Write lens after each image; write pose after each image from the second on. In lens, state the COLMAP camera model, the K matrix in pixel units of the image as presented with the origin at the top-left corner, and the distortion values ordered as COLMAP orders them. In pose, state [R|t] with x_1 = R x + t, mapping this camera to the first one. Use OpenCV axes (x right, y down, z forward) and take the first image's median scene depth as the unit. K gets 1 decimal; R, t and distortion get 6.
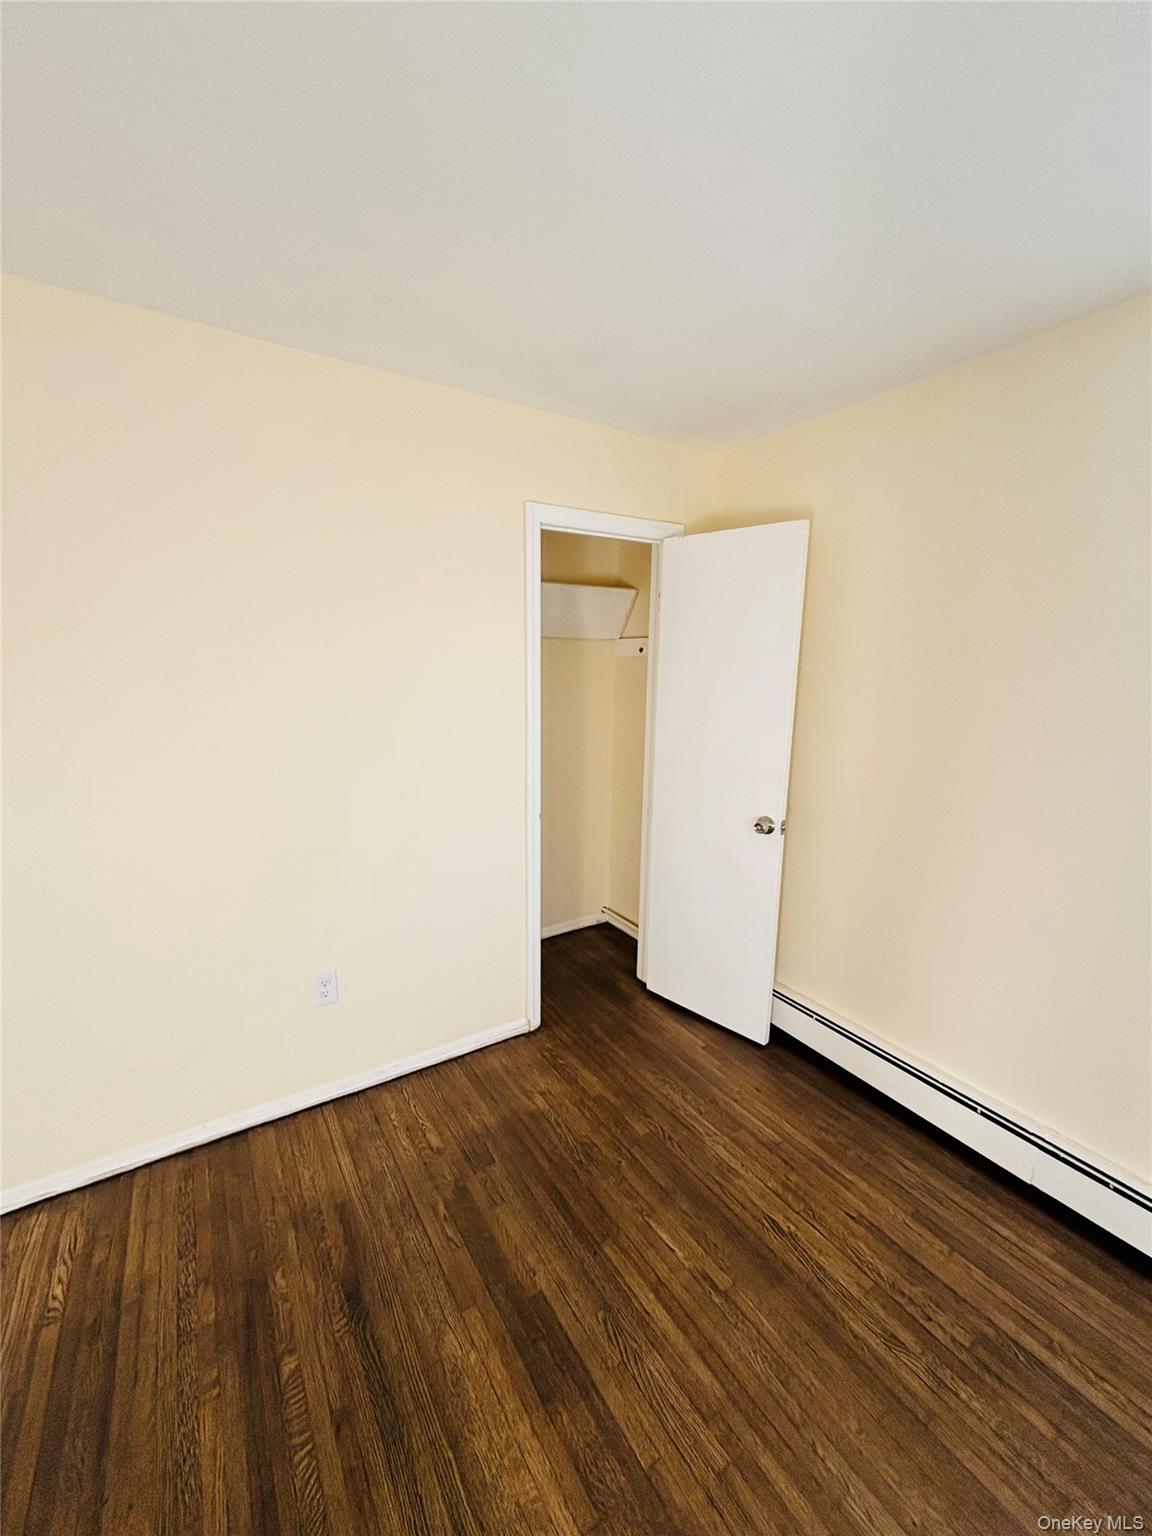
lens RADIAL K [[619.5, 0, 580.7], [0, 619.5, 765.7], [0, 0, 1]] dist [0.002886, 0.000465]
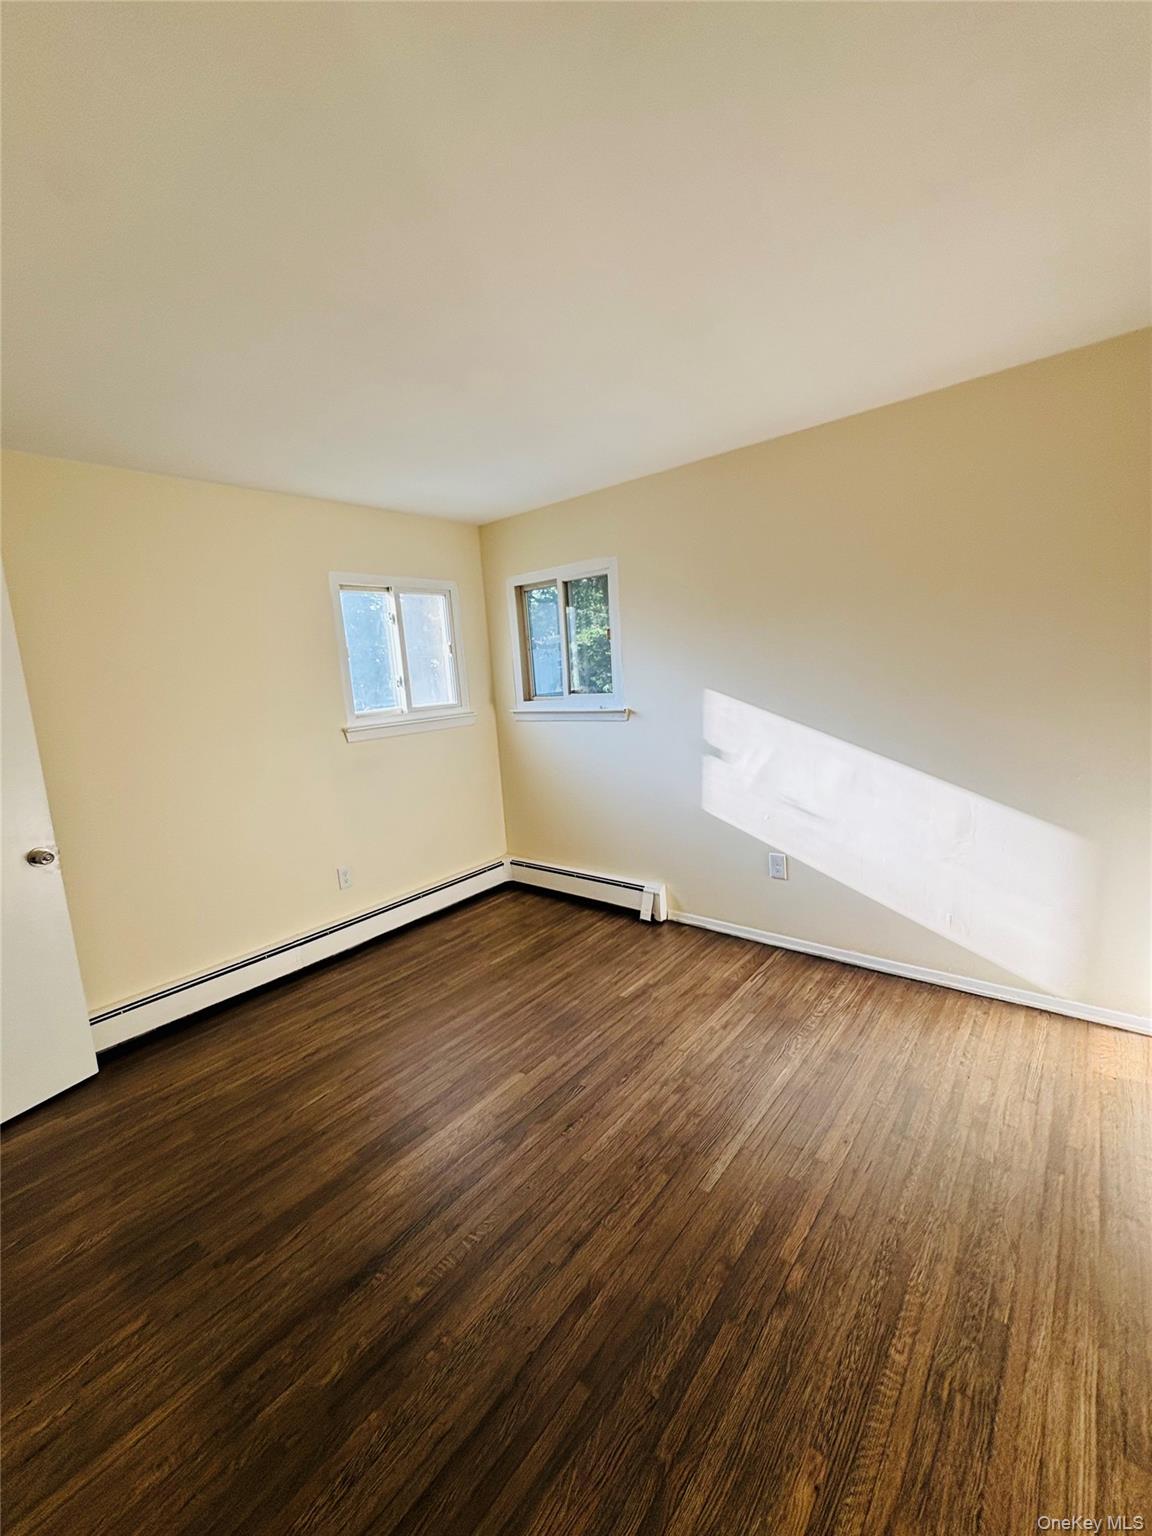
lens RADIAL K [[619.5, 0, 585.9], [0, 619.5, 775.8], [0, 0, 1]] dist [0.002886, 0.000465]
pose [[-0.318723, -0.150733, 0.935786, -1.243615], [0.215095, 0.950015, 0.226285, -0.079182], [-0.923120, 0.273405, -0.270370, 0.659214]]
